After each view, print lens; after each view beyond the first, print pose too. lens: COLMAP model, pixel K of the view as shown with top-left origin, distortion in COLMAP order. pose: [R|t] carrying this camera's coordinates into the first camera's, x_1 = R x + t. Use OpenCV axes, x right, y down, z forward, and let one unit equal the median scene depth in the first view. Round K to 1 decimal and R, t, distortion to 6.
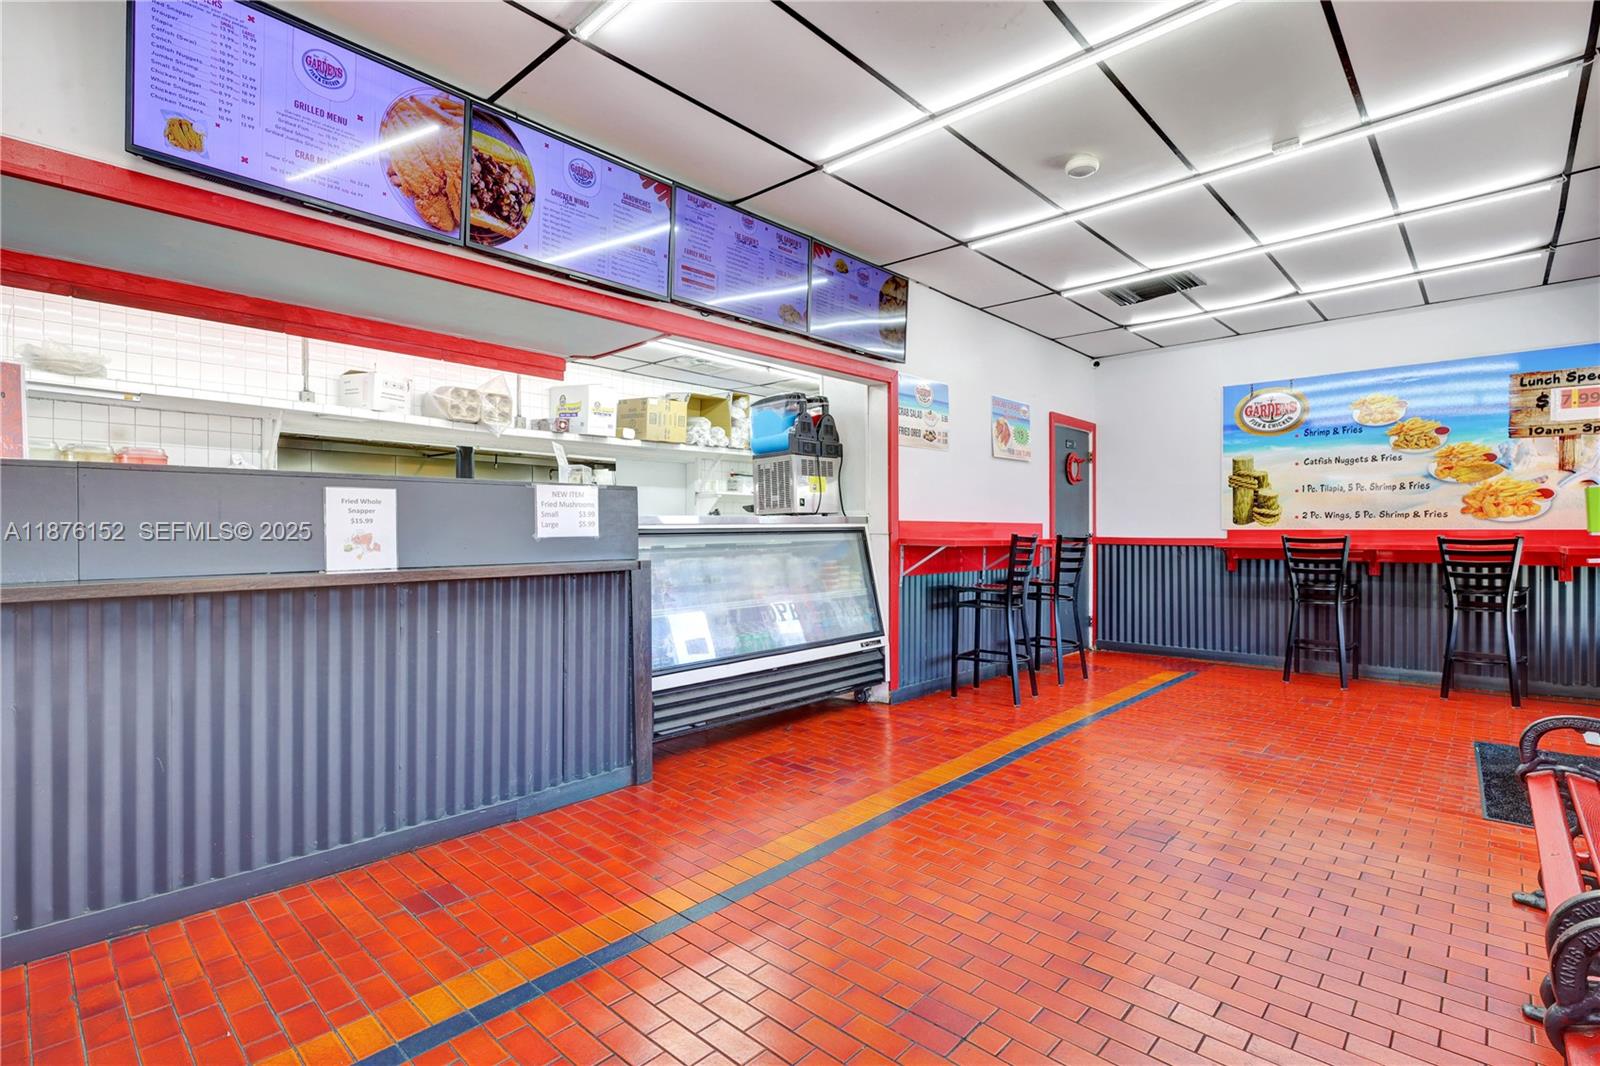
lens RADIAL K [[759.9, 0, 800.0], [0, 759.9, 533.0], [0, 0, 1]] dist [0.020403, 0.000343]
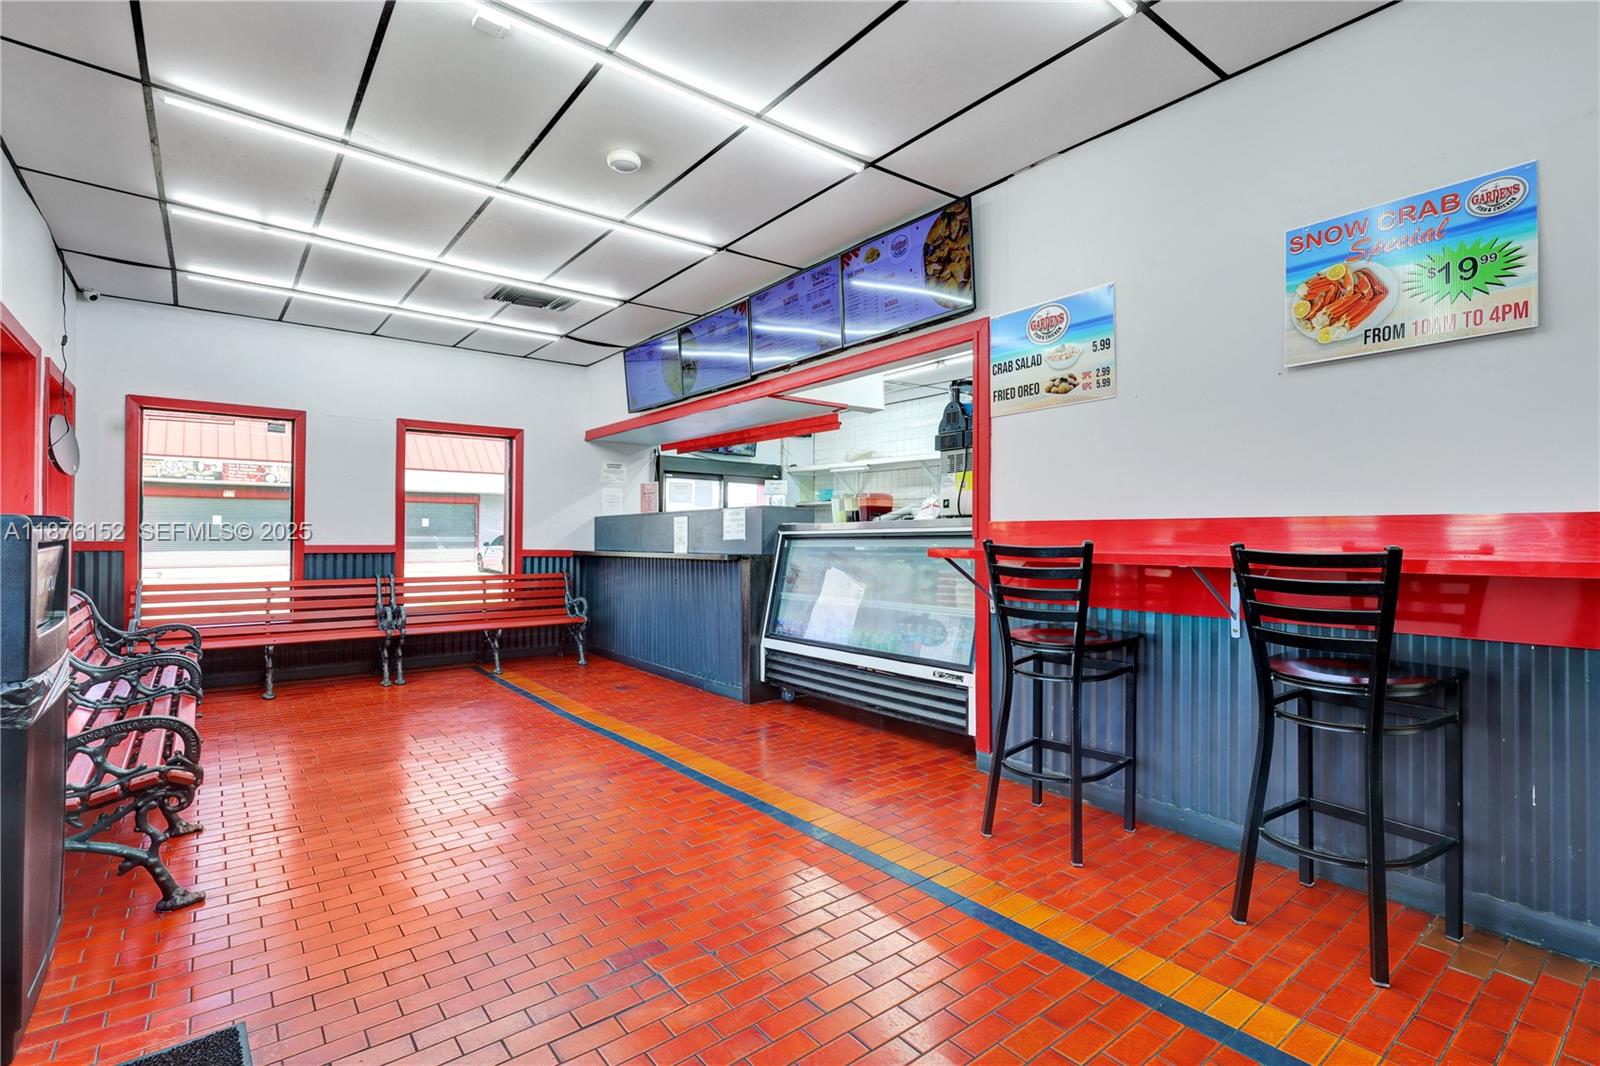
lens RADIAL K [[737.5, 0, 800.0], [0, 737.5, 533.0], [0, 0, 1]] dist [-0.001091, 0.000210]
pose [[-0.152385, -0.004320, -0.988312, 0.956240], [-0.002431, 0.999989, -0.003996, -0.002478], [0.988318, 0.001794, -0.152394, 1.039963]]
